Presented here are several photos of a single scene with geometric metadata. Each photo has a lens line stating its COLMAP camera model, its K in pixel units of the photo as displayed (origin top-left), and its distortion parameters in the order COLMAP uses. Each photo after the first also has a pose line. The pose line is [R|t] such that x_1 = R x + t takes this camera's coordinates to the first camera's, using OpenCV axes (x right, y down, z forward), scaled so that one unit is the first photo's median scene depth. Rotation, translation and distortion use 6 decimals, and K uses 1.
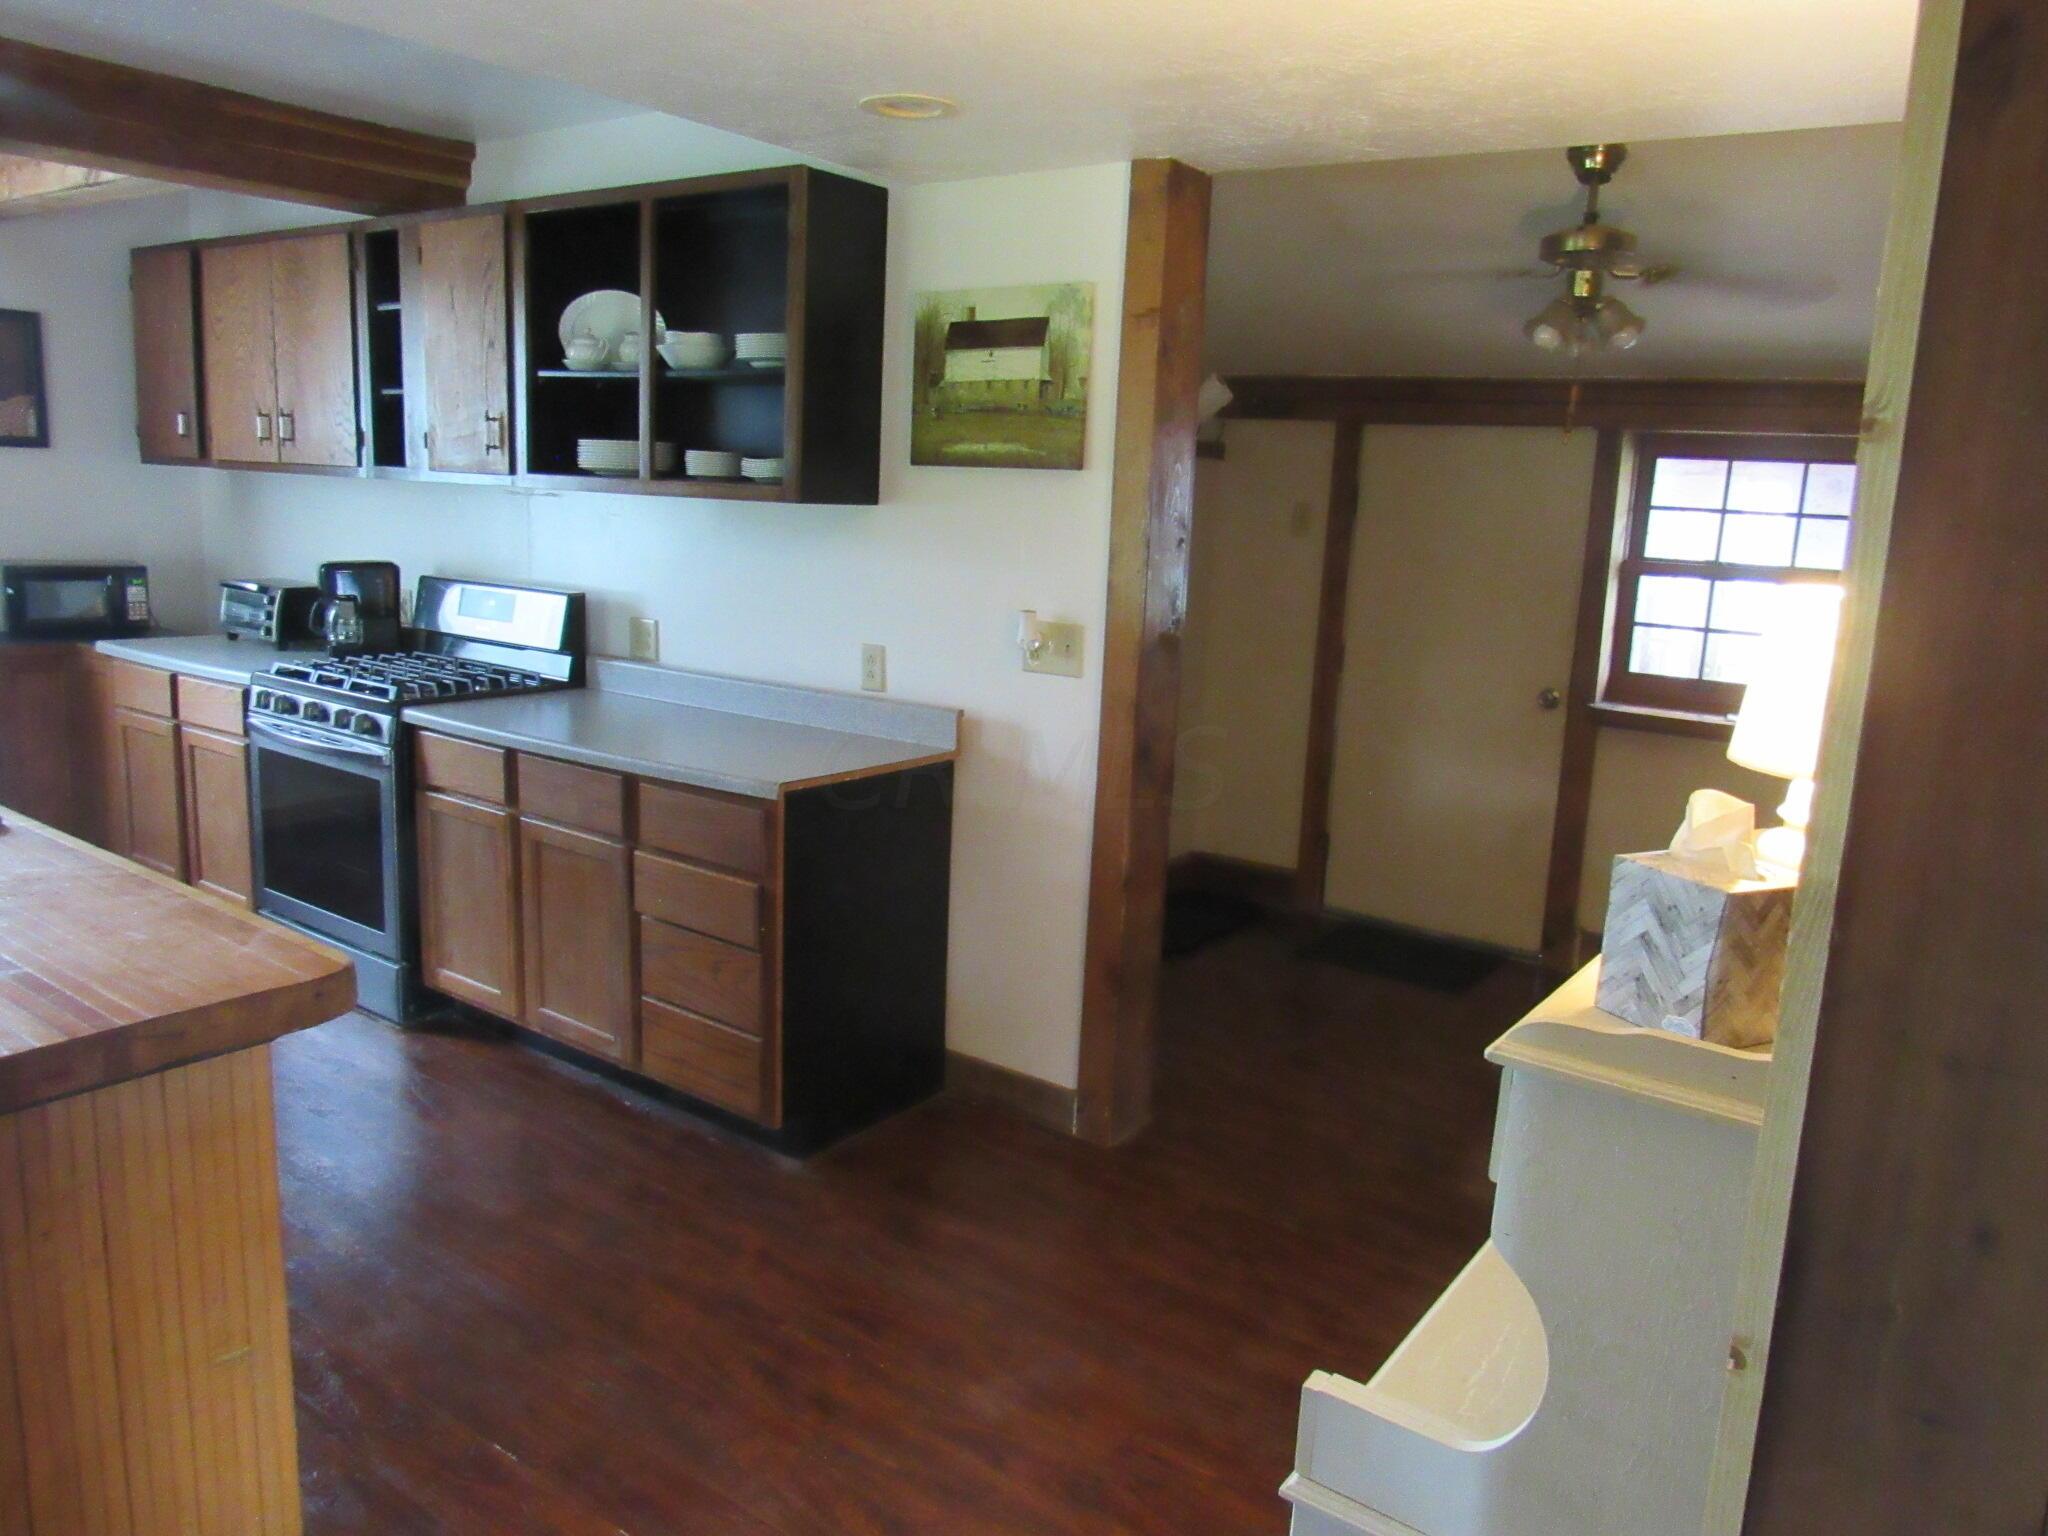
lens RADIAL K [[1462.2, 0, 1027.9], [0, 1462.2, 761.2], [0, 0, 1]] dist [-0.029727, 0.005077]
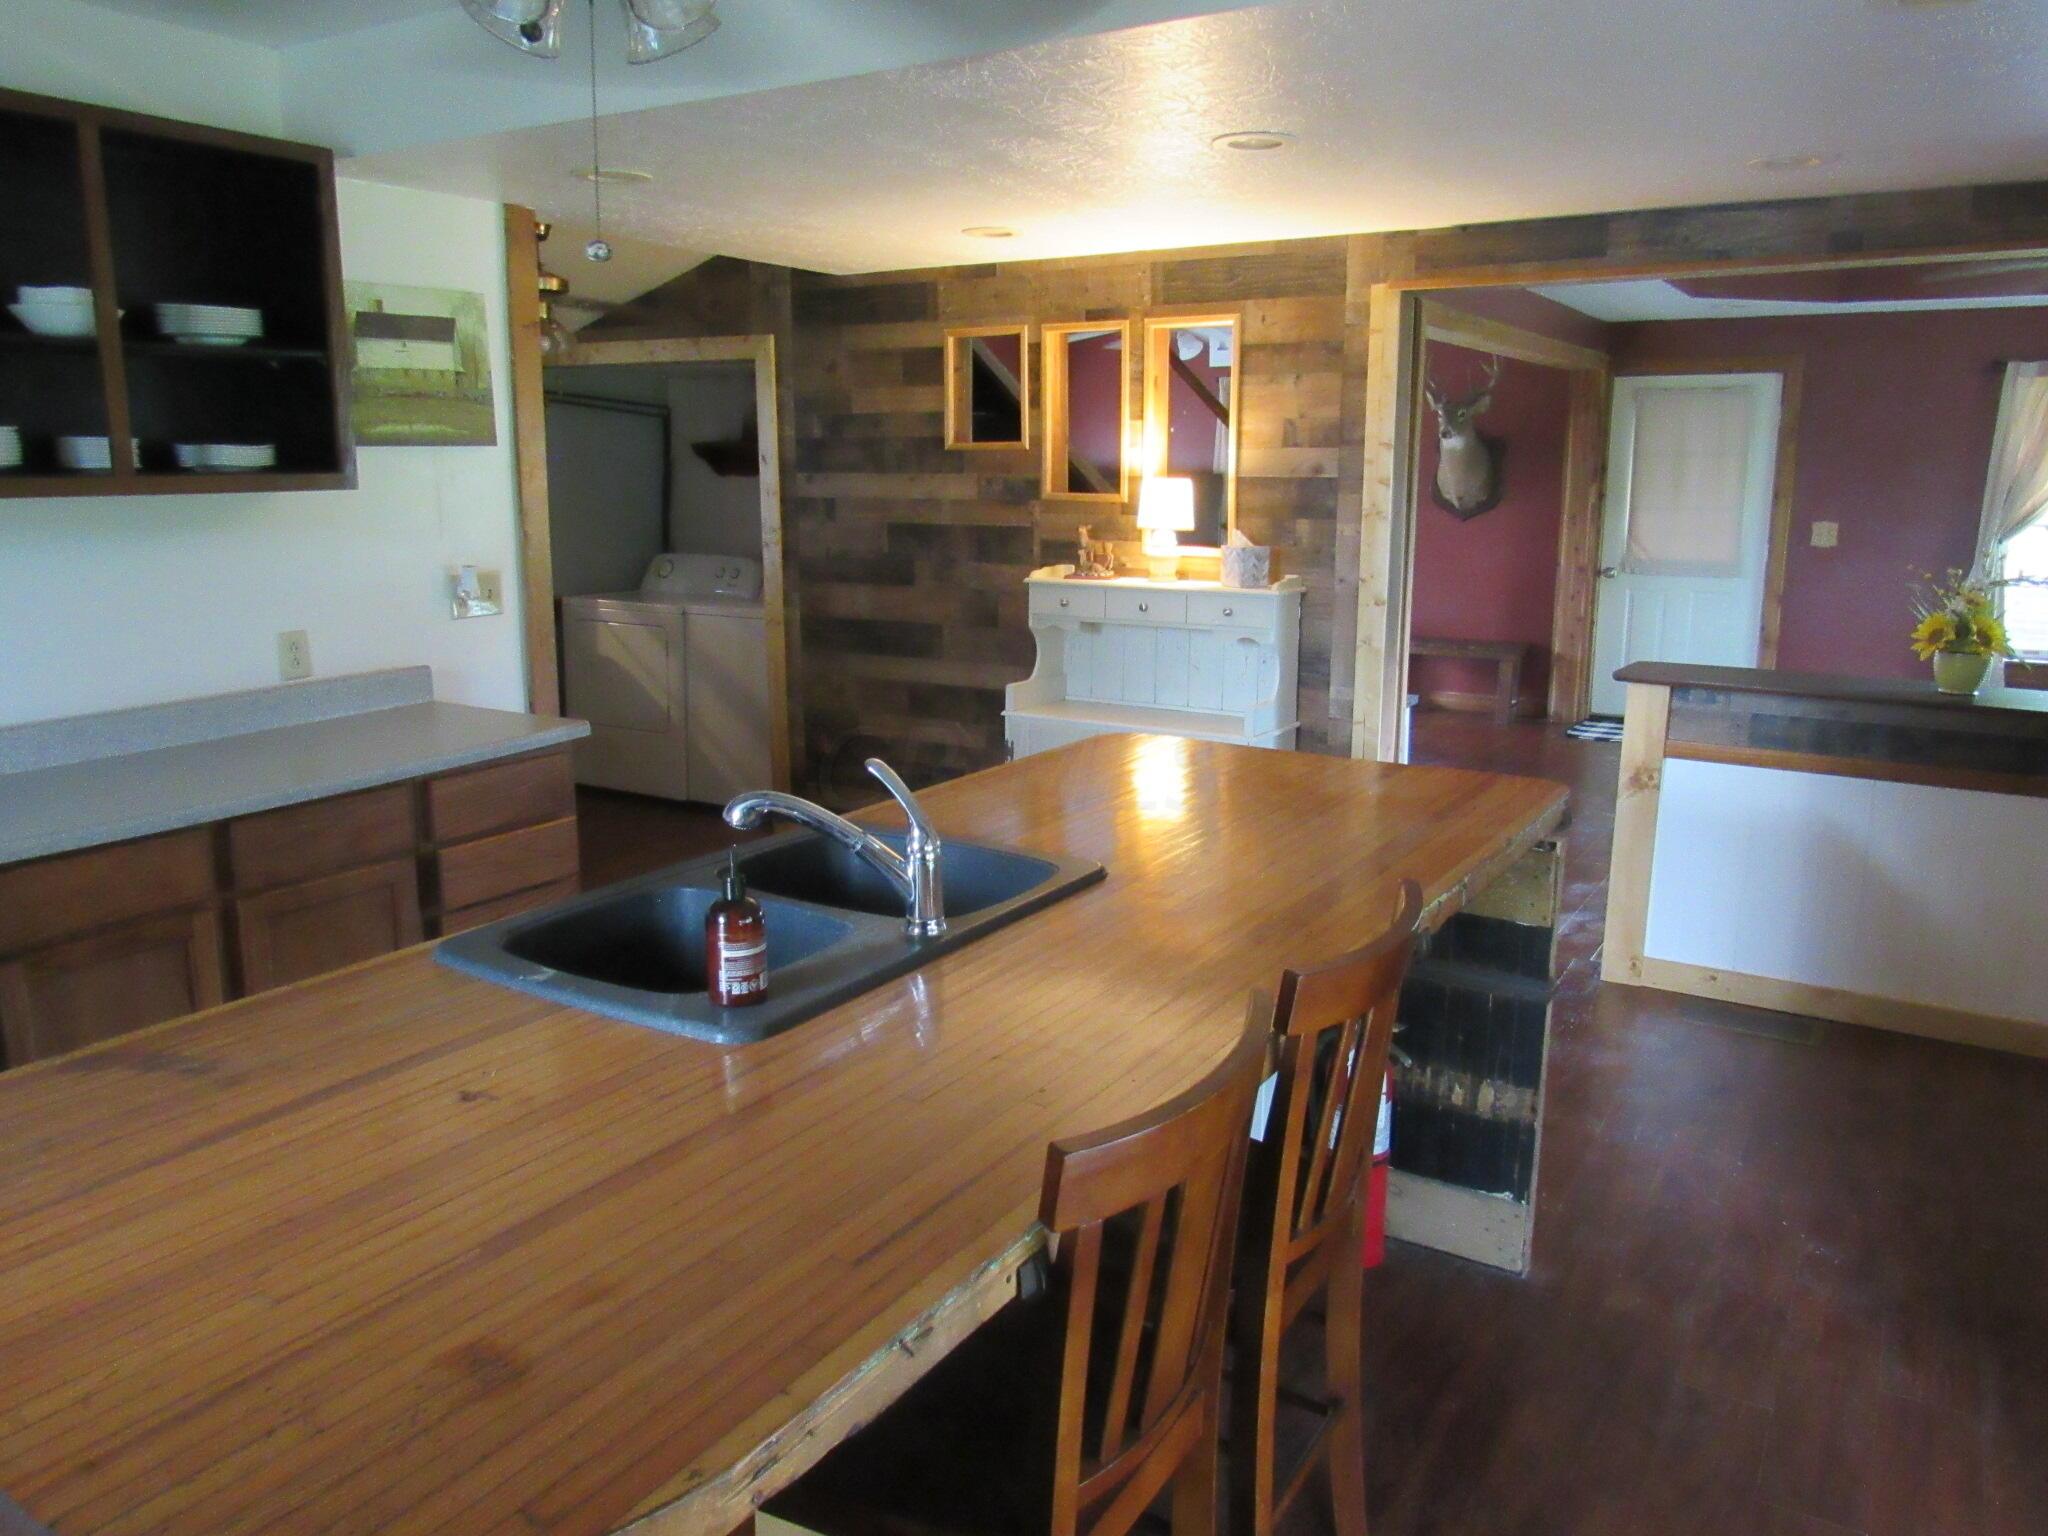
lens RADIAL K [[1462.2, 0, 1027.9], [0, 1462.2, 761.2], [0, 0, 1]] dist [-0.029727, 0.005077]
pose [[-0.055535, -0.246461, 0.967560, -1.116270], [0.183815, 0.949969, 0.252531, -0.154860], [-0.981391, 0.191876, -0.007453, 0.550264]]
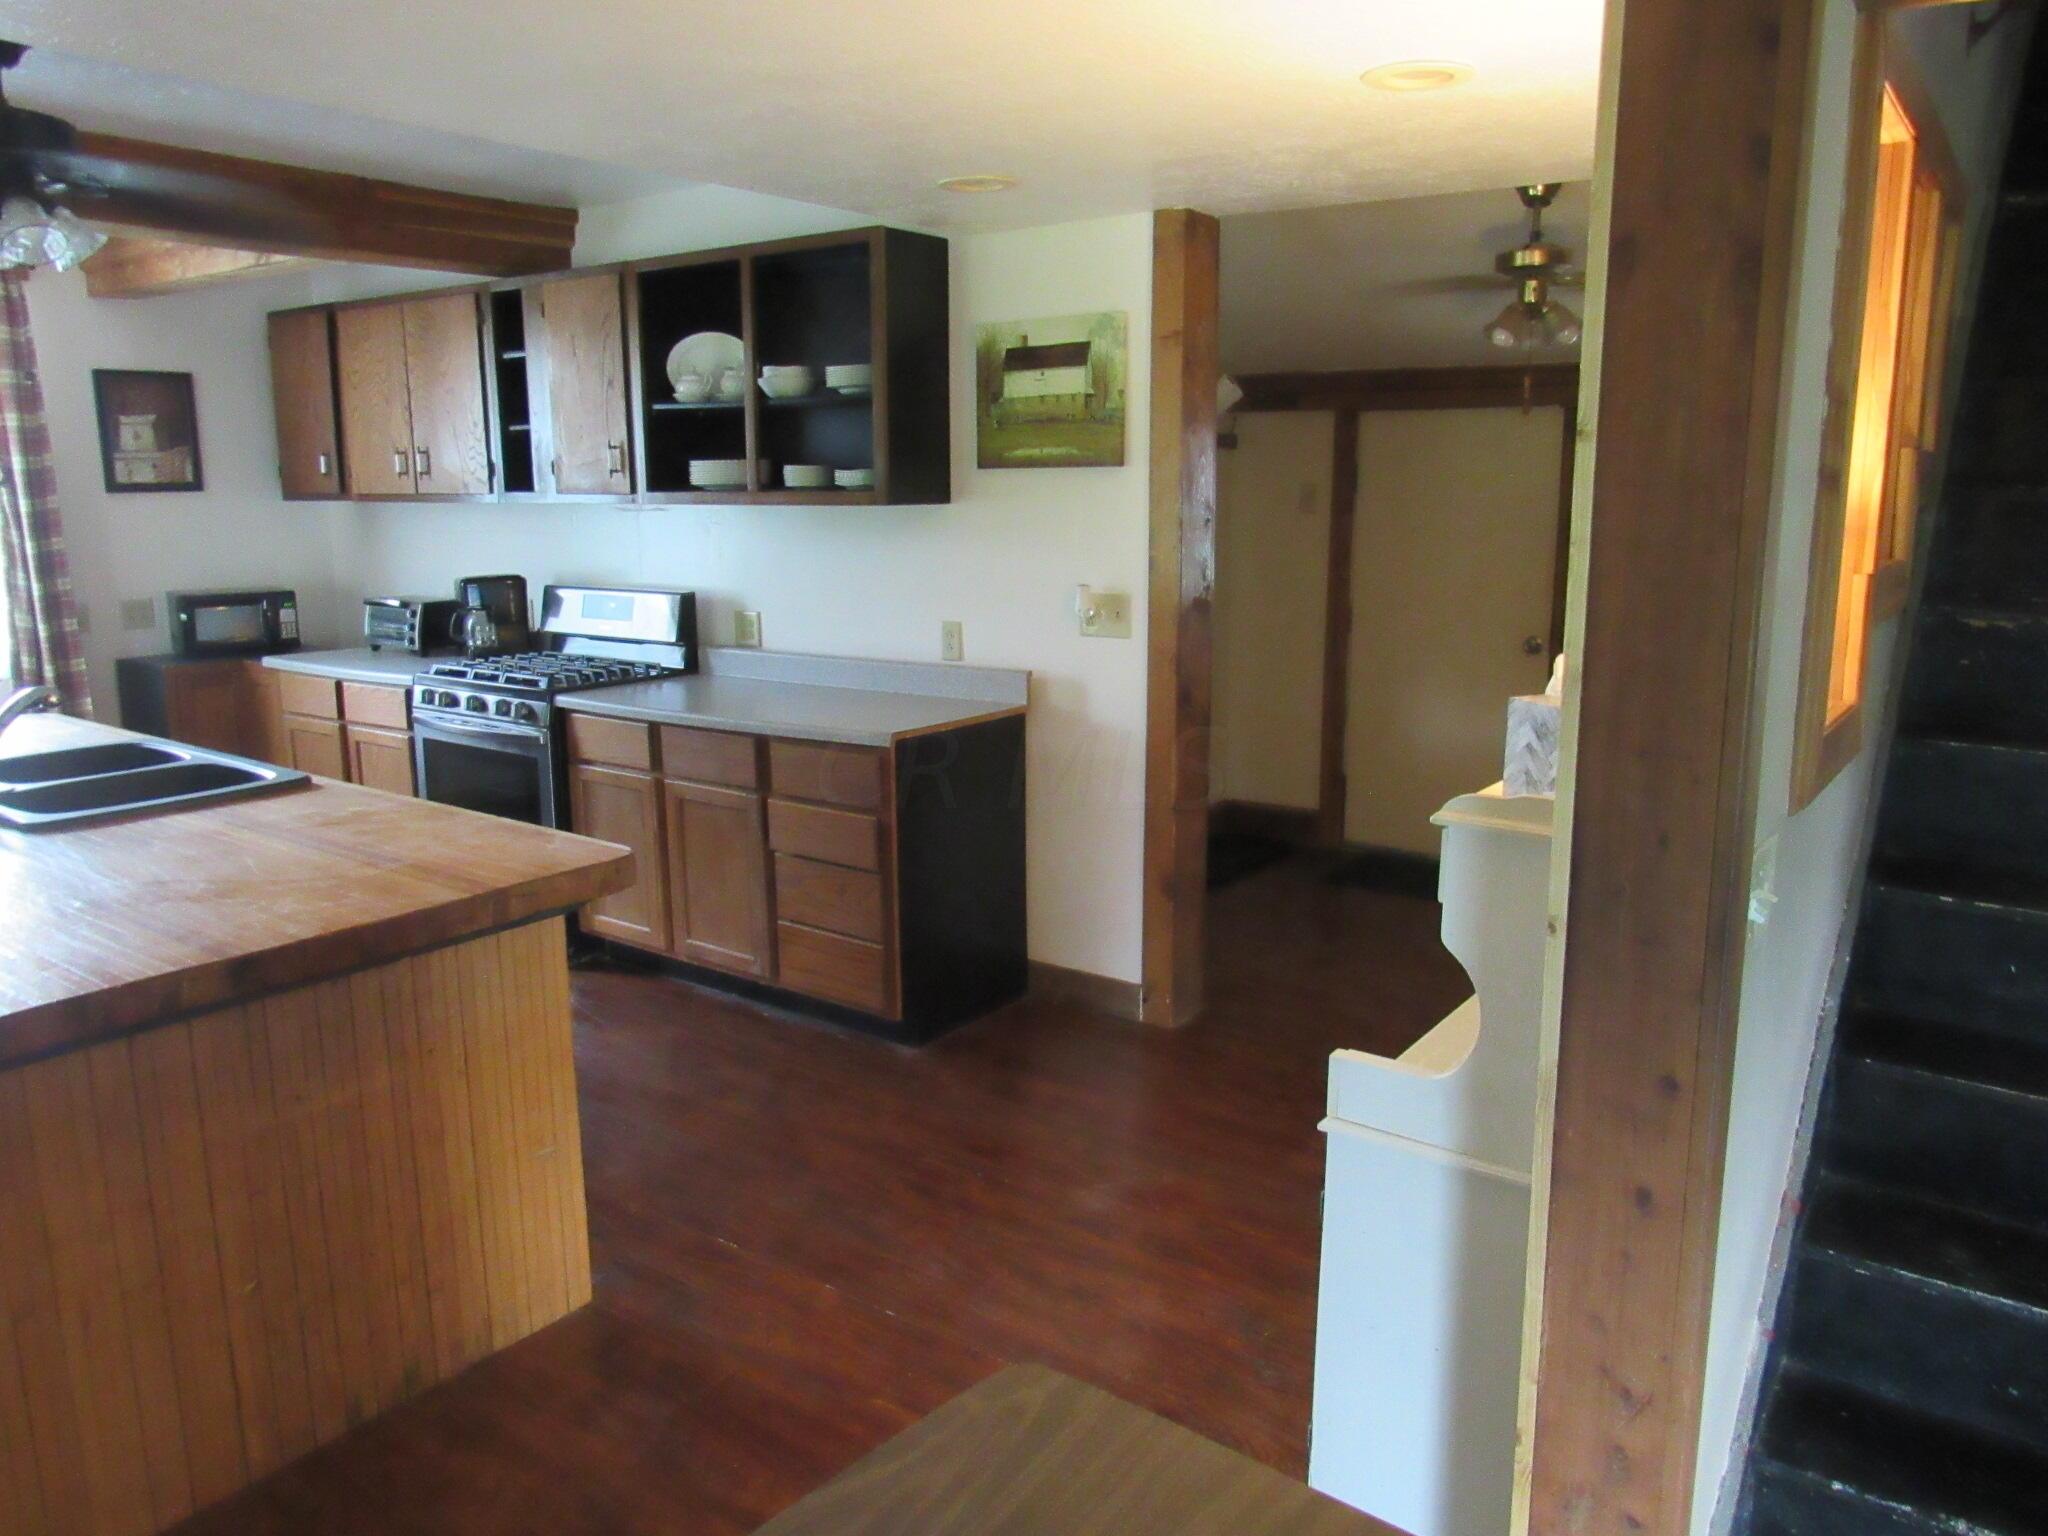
lens RADIAL K [[1468.2, 0, 1024.0], [0, 1468.2, 768.0], [0, 0, 1]] dist [-0.048967, 0.029033]
pose [[0.998761, -0.046985, -0.016413, -0.033219], [0.047108, 0.998864, 0.007192, 0.033868], [0.016056, -0.007956, 0.999839, -0.194288]]
